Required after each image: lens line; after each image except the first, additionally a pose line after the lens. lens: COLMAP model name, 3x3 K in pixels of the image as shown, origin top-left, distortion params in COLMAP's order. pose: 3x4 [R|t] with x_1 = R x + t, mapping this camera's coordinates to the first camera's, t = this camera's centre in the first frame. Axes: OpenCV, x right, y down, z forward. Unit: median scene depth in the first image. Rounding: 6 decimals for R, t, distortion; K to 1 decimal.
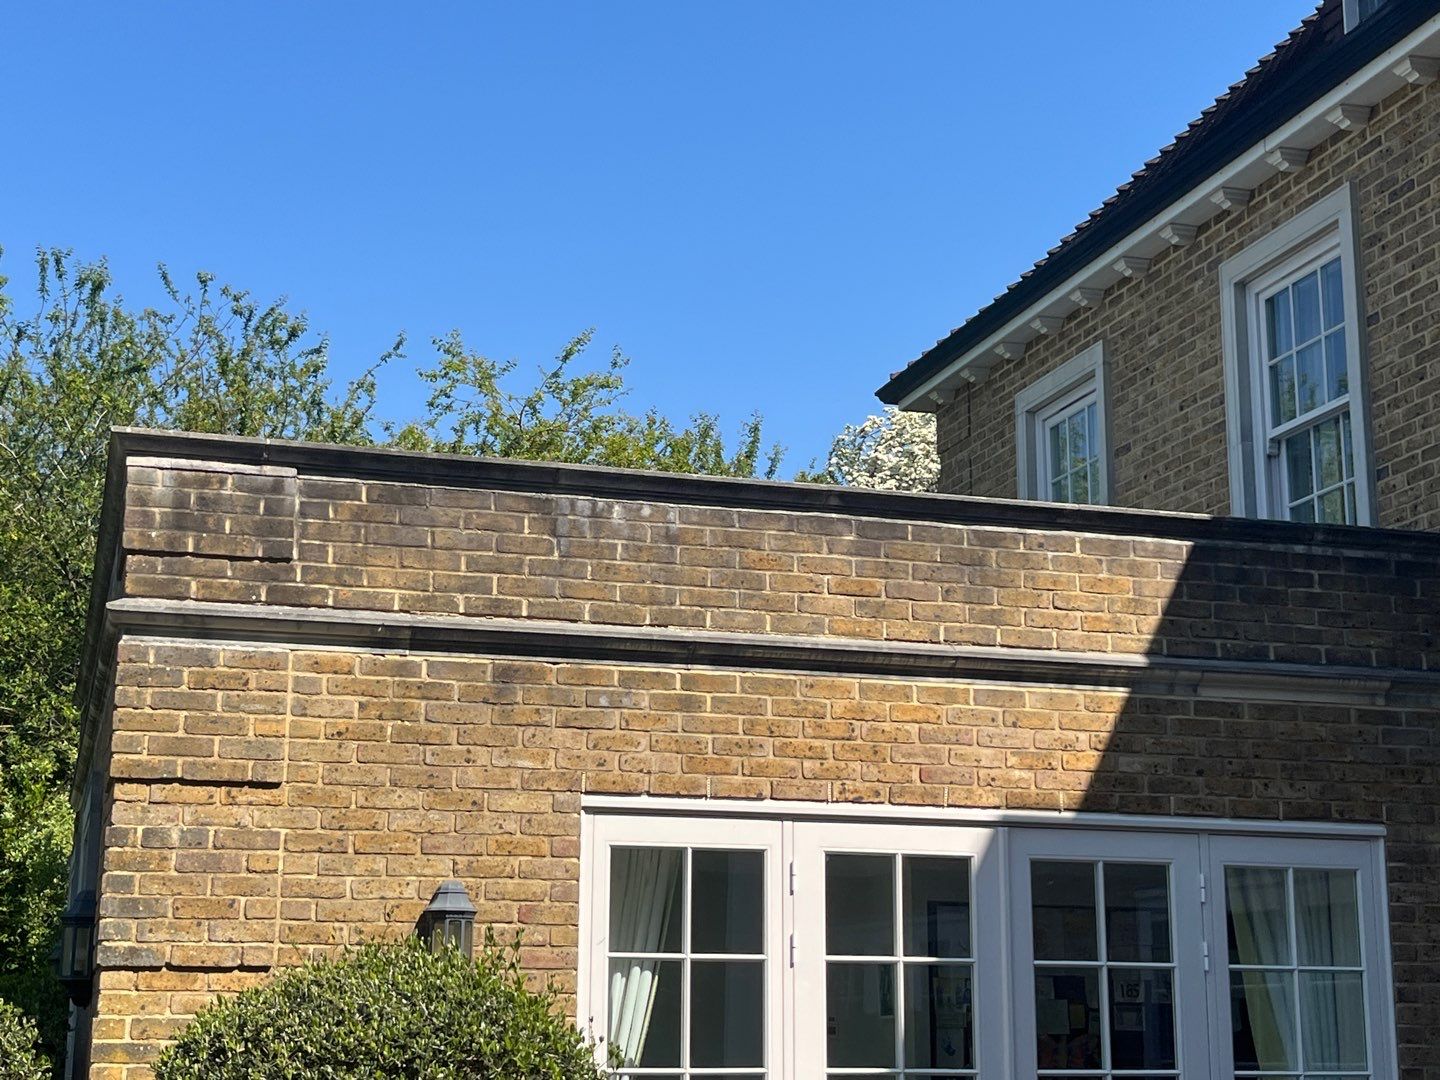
lens RADIAL K [[2206.0, 0, 701.2], [0, 2206.0, 506.4], [0, 0, 1]] dist [0.060195, 0.000000]
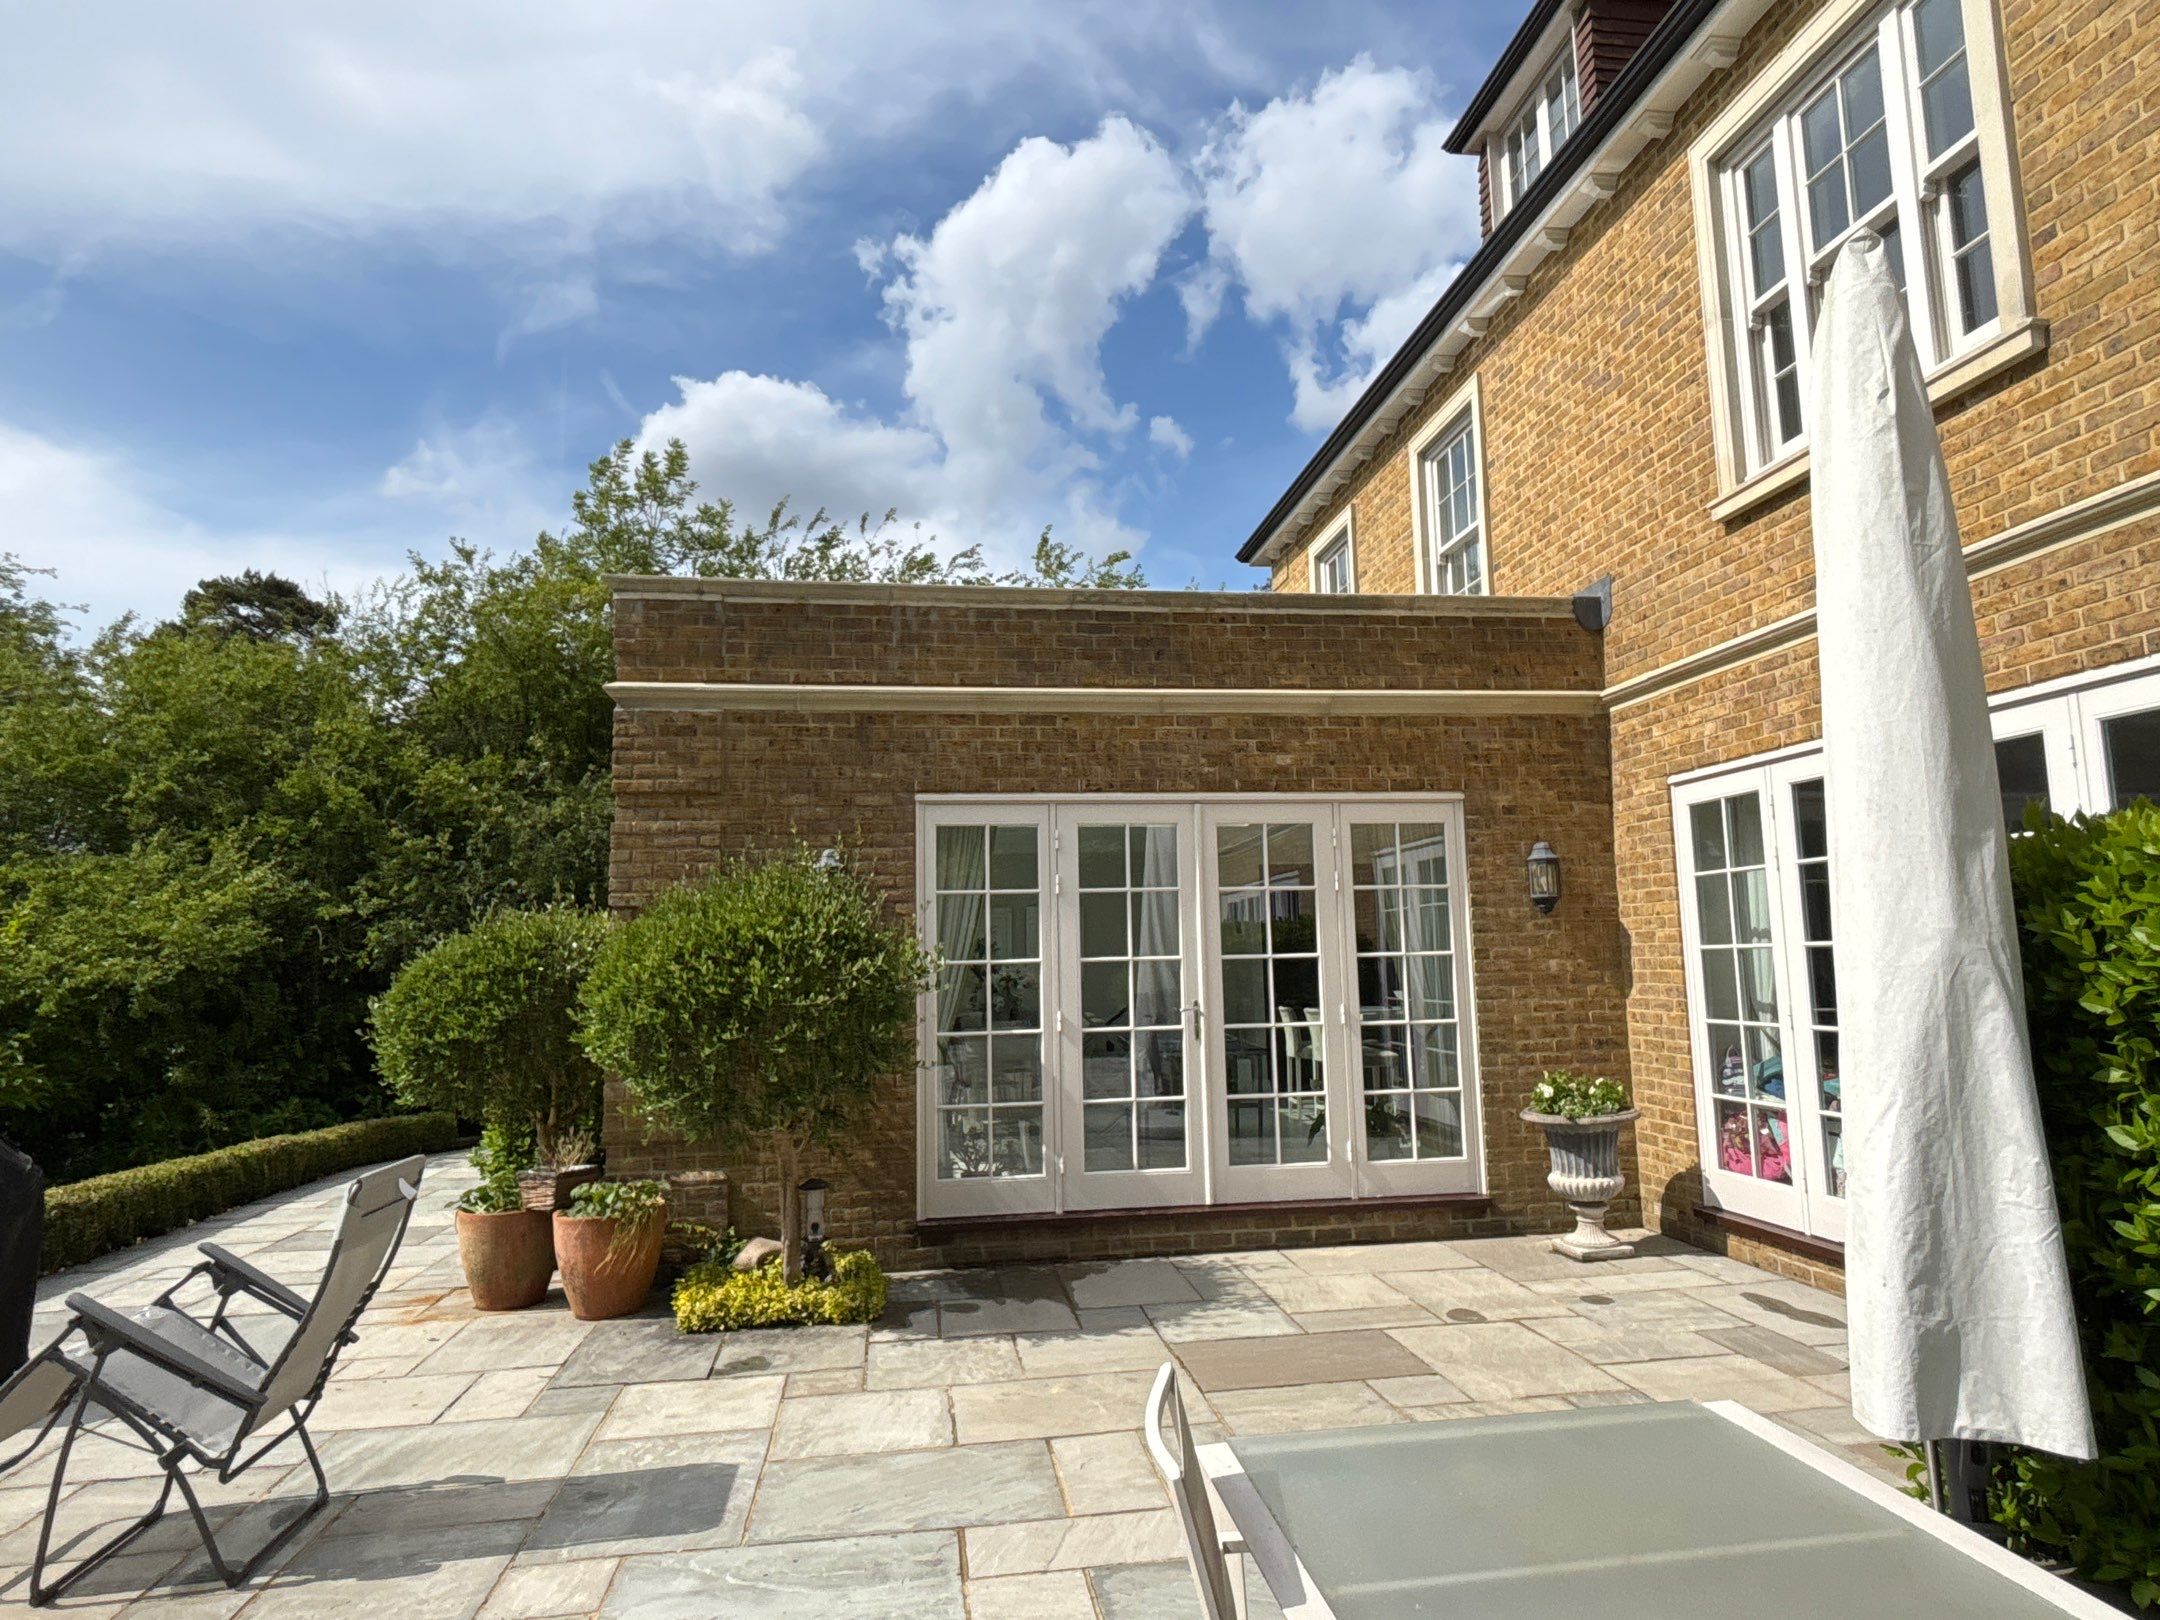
lens RADIAL K [[1270.5, 0, 1078.1], [0, 1270.5, 791.9], [0, 0, 1]] dist [0.009039, -0.000609]
pose [[0.988593, -0.045737, -0.143497, 0.172758], [0.059870, 0.993602, 0.095768, 0.045099], [0.138199, -0.103267, 0.985006, 0.114448]]
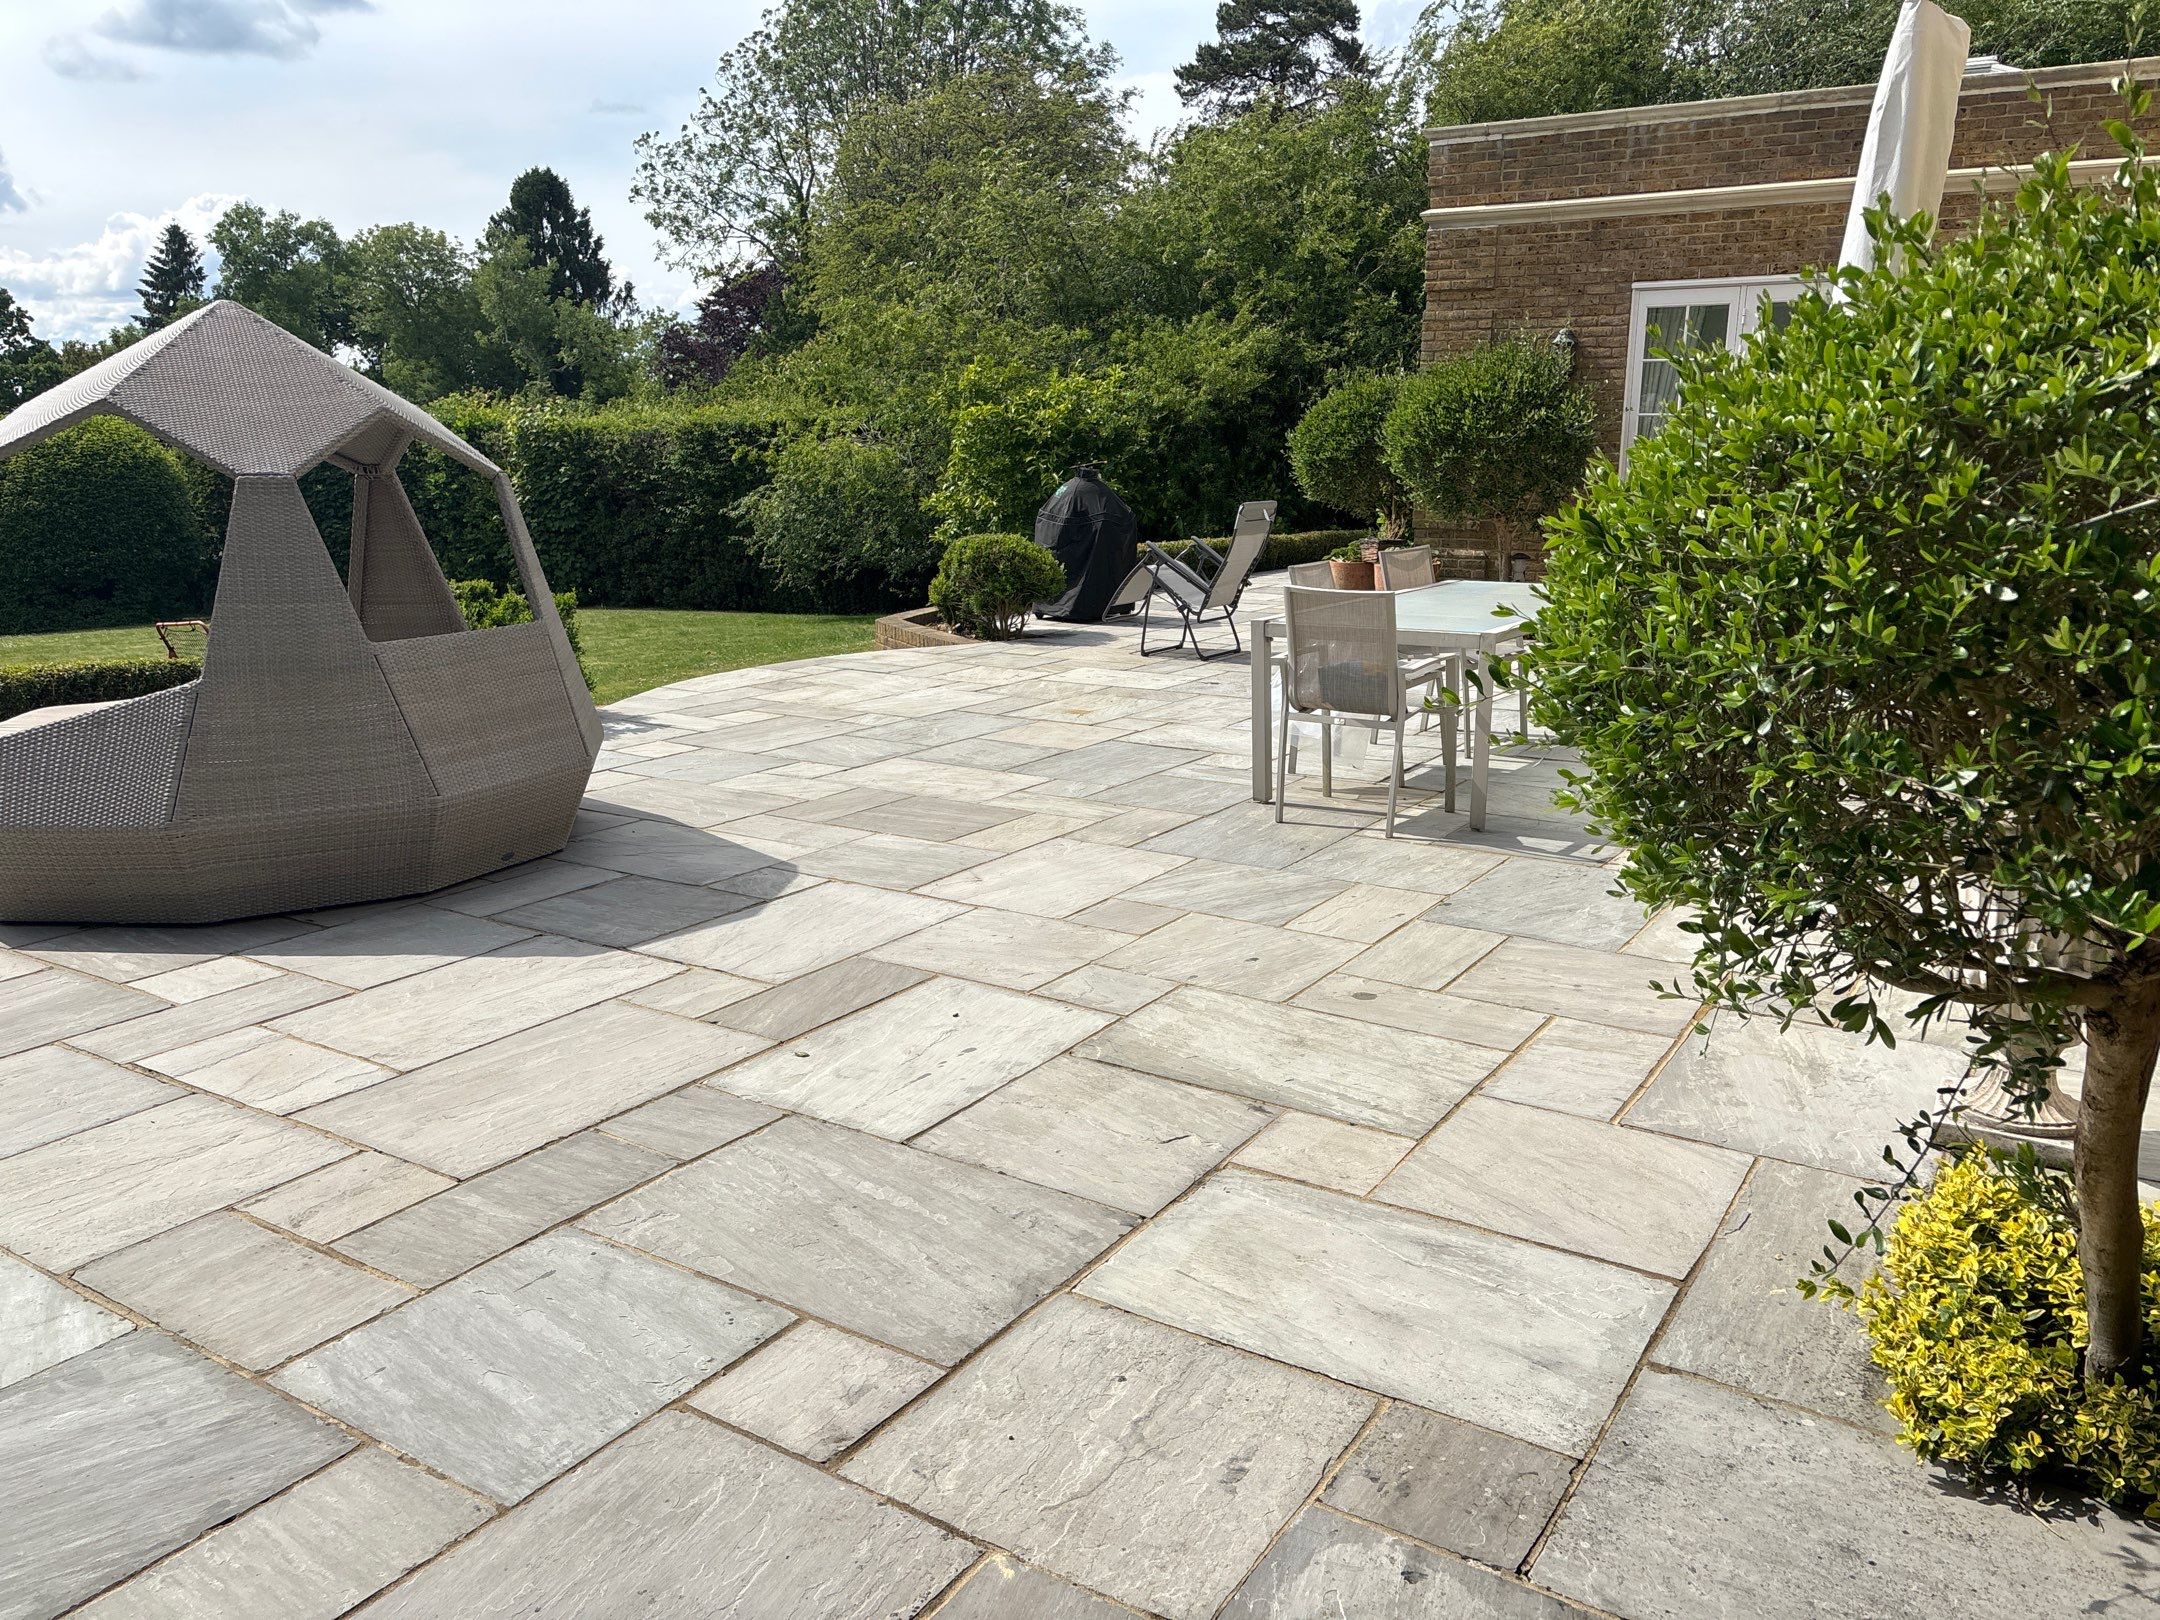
lens RADIAL K [[1642.6, 0, 1079.6], [0, 1642.6, 814.4], [0, 0, 1]] dist [0.049068, -0.034470]
pose [[0.659441, 0.166044, -0.733189, 0.755723], [0.175162, 0.914520, 0.364653, -0.065773], [0.731064, -0.368894, 0.573988, -0.423055]]
